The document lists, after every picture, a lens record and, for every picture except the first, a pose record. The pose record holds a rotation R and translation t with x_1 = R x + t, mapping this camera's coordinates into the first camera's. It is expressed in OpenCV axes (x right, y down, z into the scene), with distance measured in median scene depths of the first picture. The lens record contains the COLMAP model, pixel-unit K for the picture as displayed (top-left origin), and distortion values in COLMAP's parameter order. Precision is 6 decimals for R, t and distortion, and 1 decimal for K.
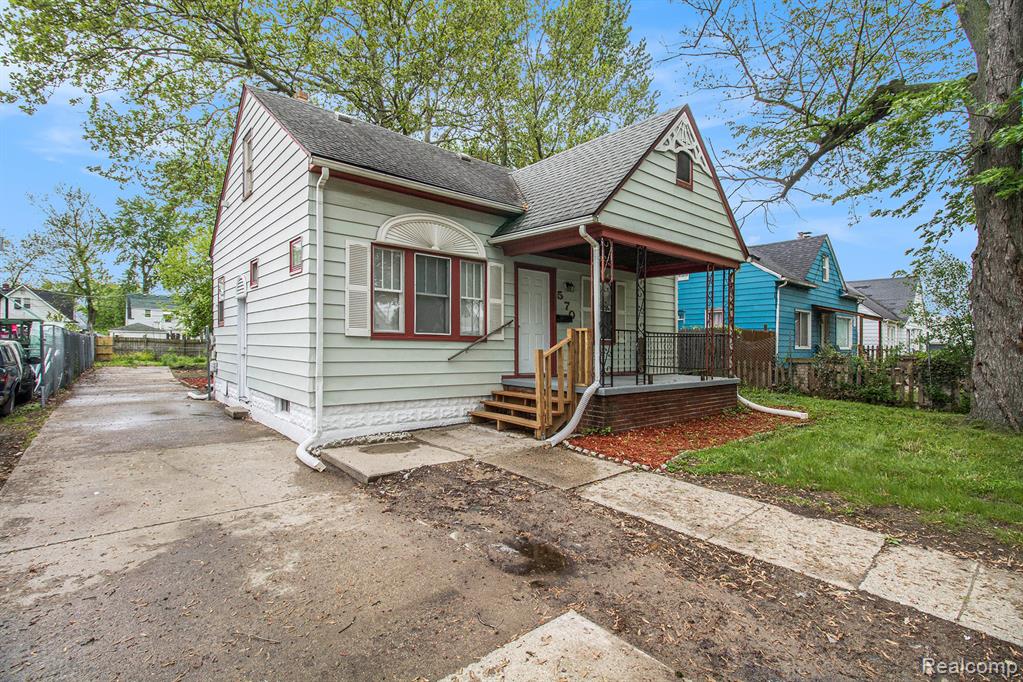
lens RADIAL K [[476.6, 0, 512.1], [0, 476.6, 338.6], [0, 0, 1]] dist [-0.007300, -0.006638]
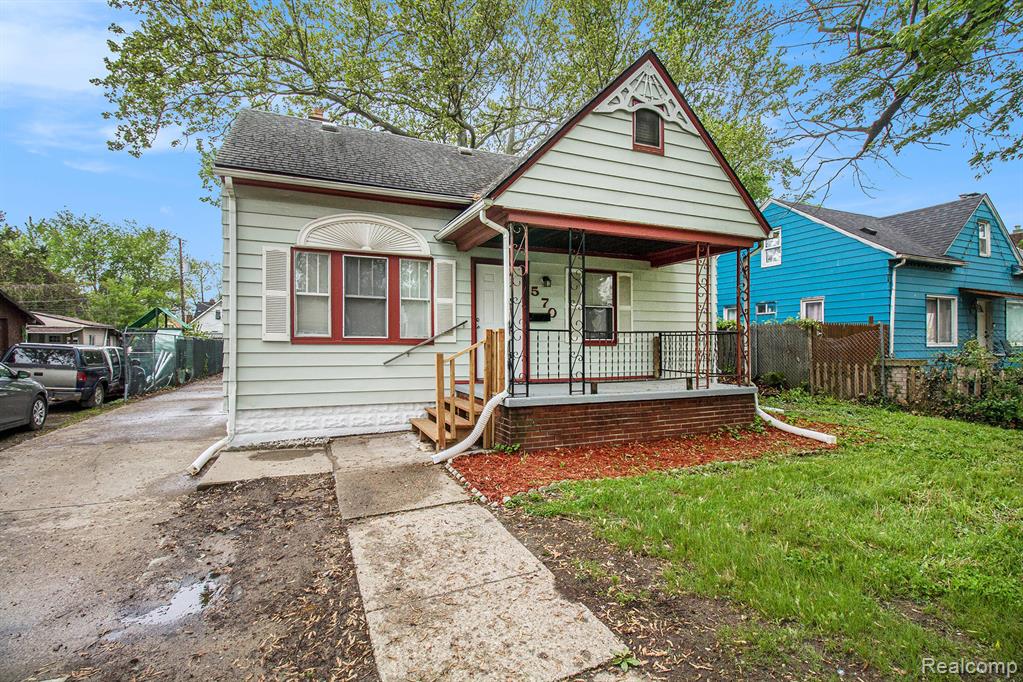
lens RADIAL K [[476.6, 0, 522.1], [0, 476.6, 336.9], [0, 0, 1]] dist [-0.007300, -0.006638]
pose [[0.956223, -0.014008, -0.292305, 0.437641], [0.014200, 0.999898, -0.001465, -0.004605], [0.292295, -0.002750, 0.956324, 0.176446]]
